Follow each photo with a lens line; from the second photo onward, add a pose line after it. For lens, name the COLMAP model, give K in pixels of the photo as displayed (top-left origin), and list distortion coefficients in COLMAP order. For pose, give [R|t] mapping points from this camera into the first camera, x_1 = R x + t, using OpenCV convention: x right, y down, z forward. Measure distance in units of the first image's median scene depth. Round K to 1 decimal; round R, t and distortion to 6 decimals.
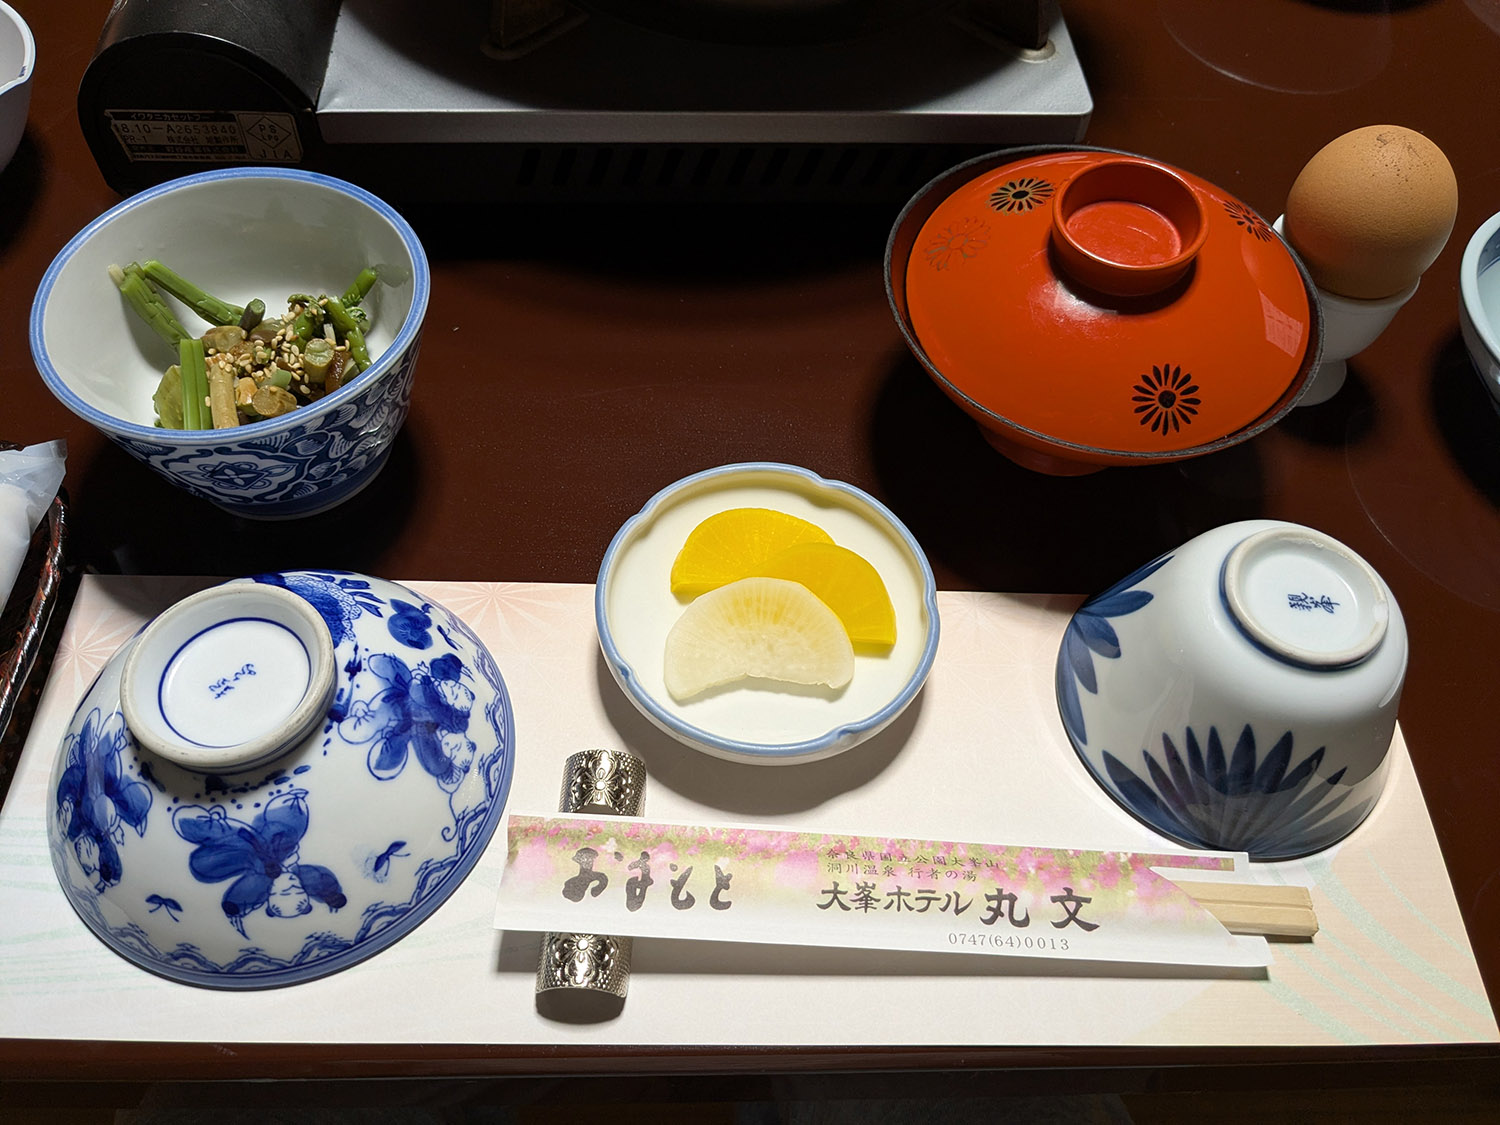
lens RADIAL K [[1200.2, 0, 748.6], [0, 1200.2, 566.1], [0, 0, 1]] dist [0.041976, 0.005157]
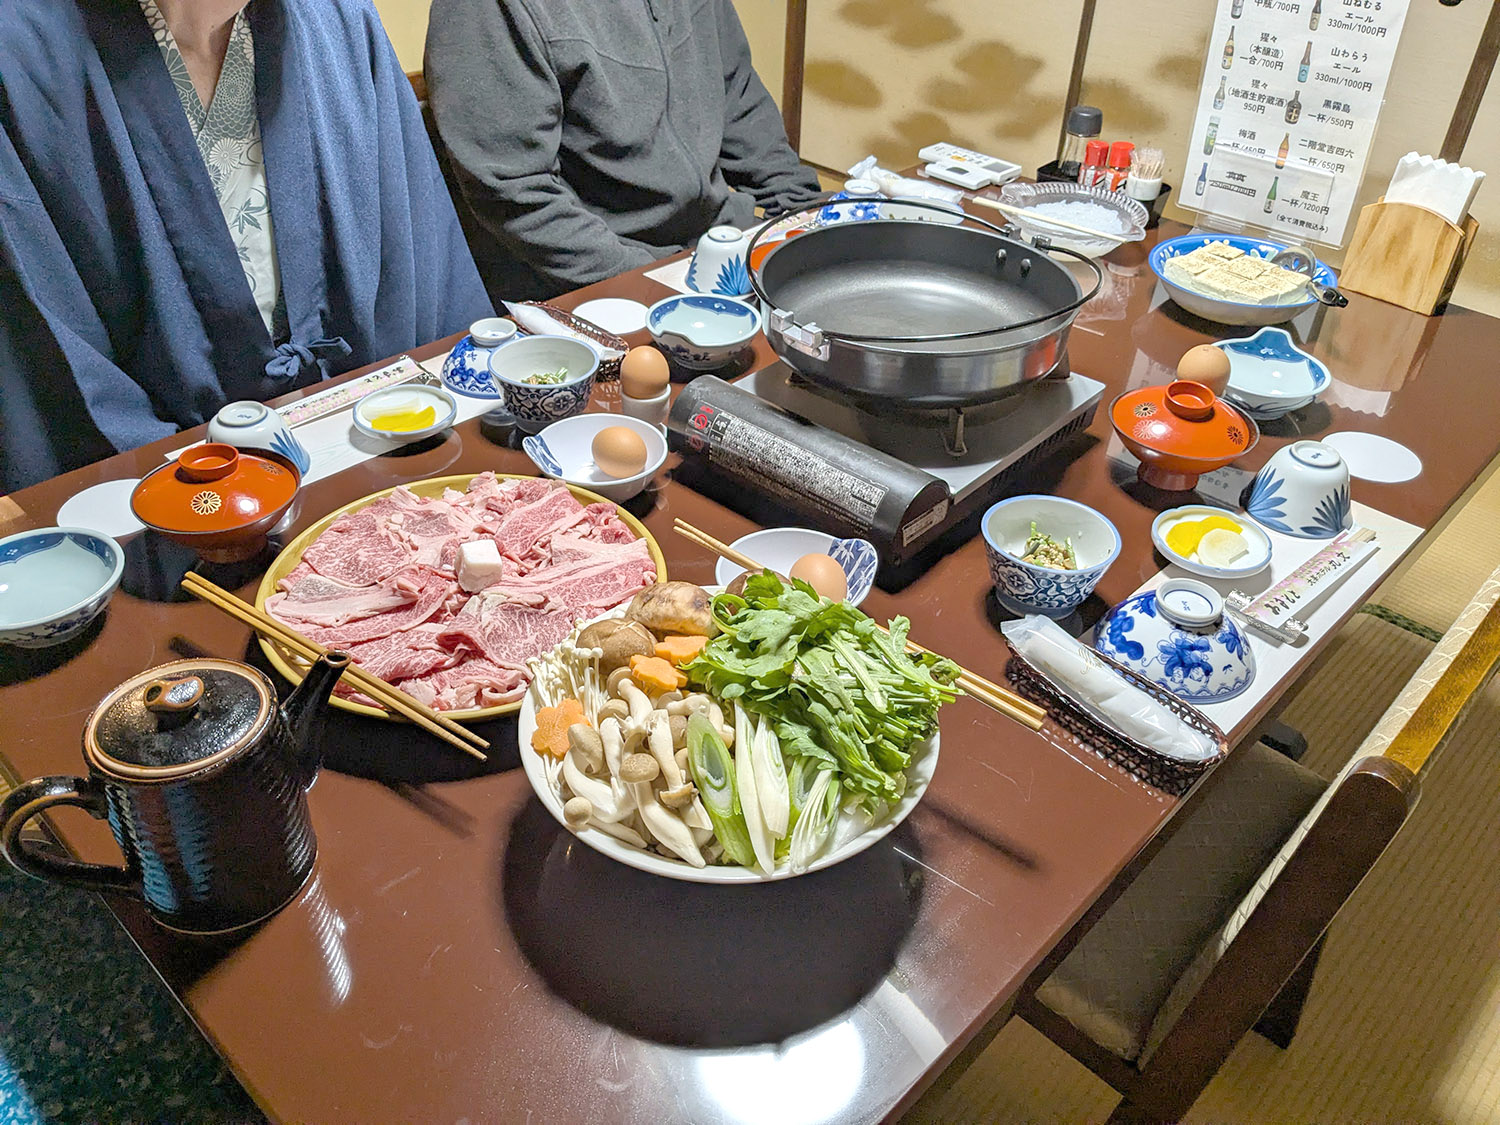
lens RADIAL K [[1200.2, 0, 746.1], [0, 1200.2, 562.9], [0, 0, 1]] dist [0.041976, 0.005157]
pose [[0.691887, -0.429108, 0.580653, -2.934689], [0.592537, 0.796992, -0.117064, -0.297844], [-0.412543, 0.425053, 0.805691, -1.076744]]
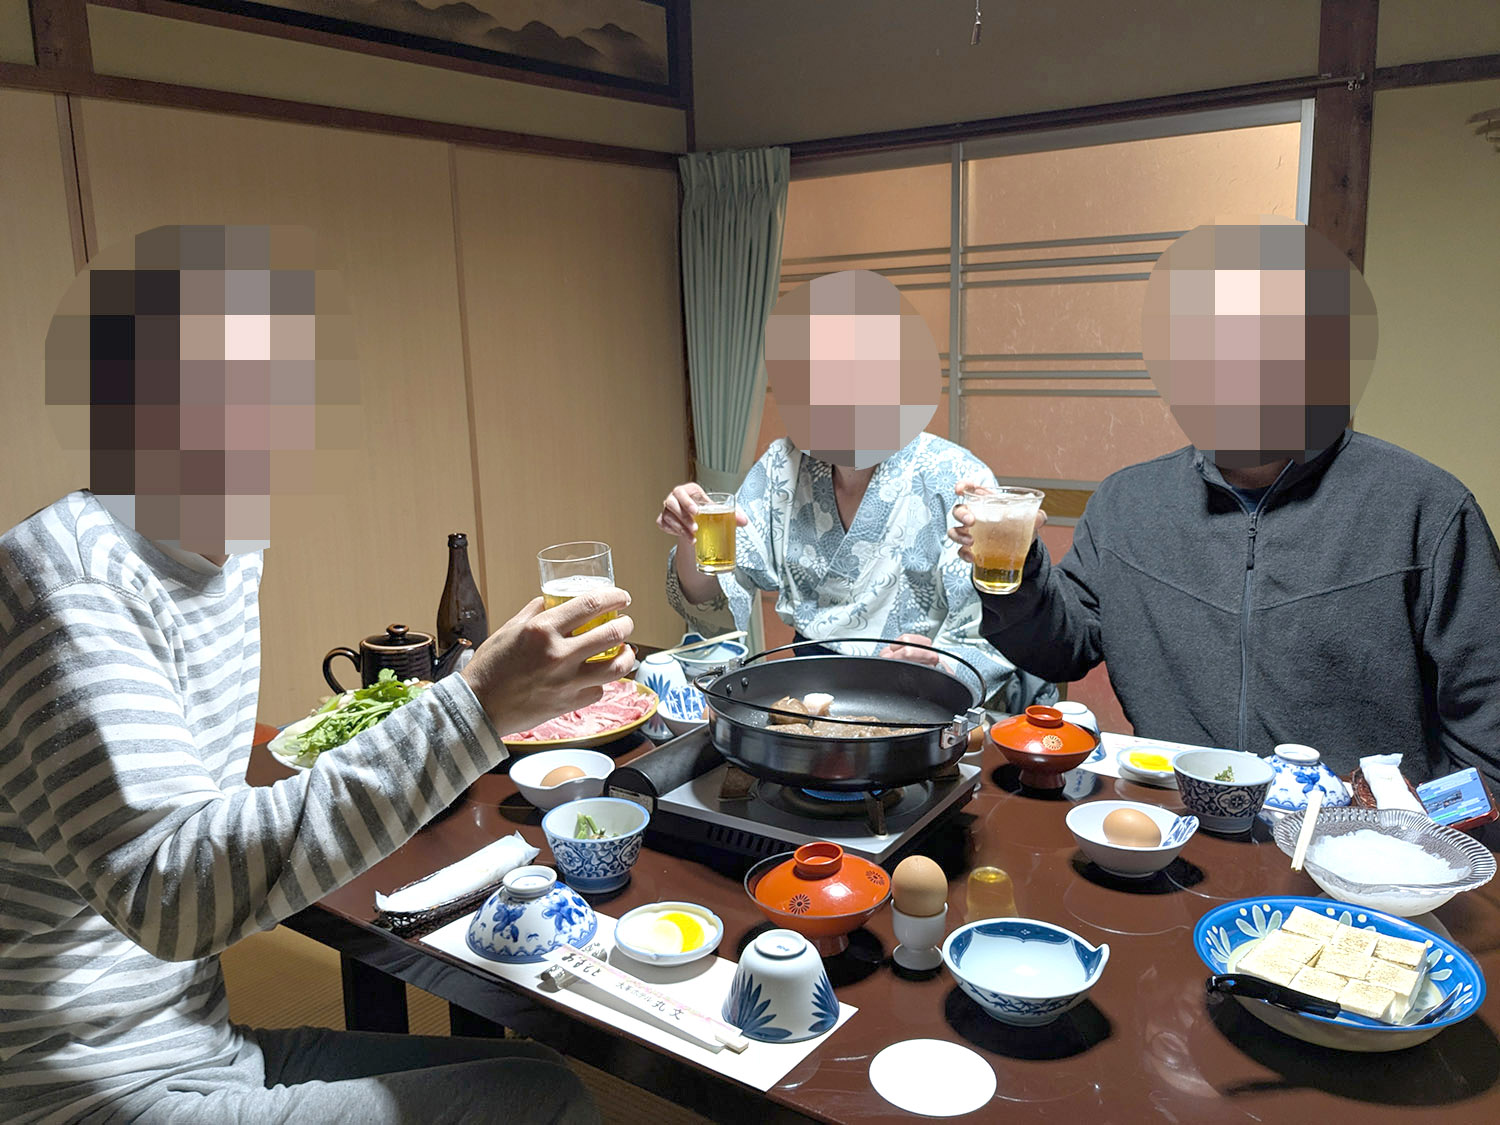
lens RADIAL K [[1200.2, 0, 749.7], [0, 1200.2, 562.2], [0, 0, 1]] dist [0.041976, 0.005157]
pose [[0.816488, 0.077343, -0.572158, 2.205969], [-0.461532, 0.682843, -0.566316, 1.218729], [0.346894, 0.726460, 0.593229, -1.725337]]
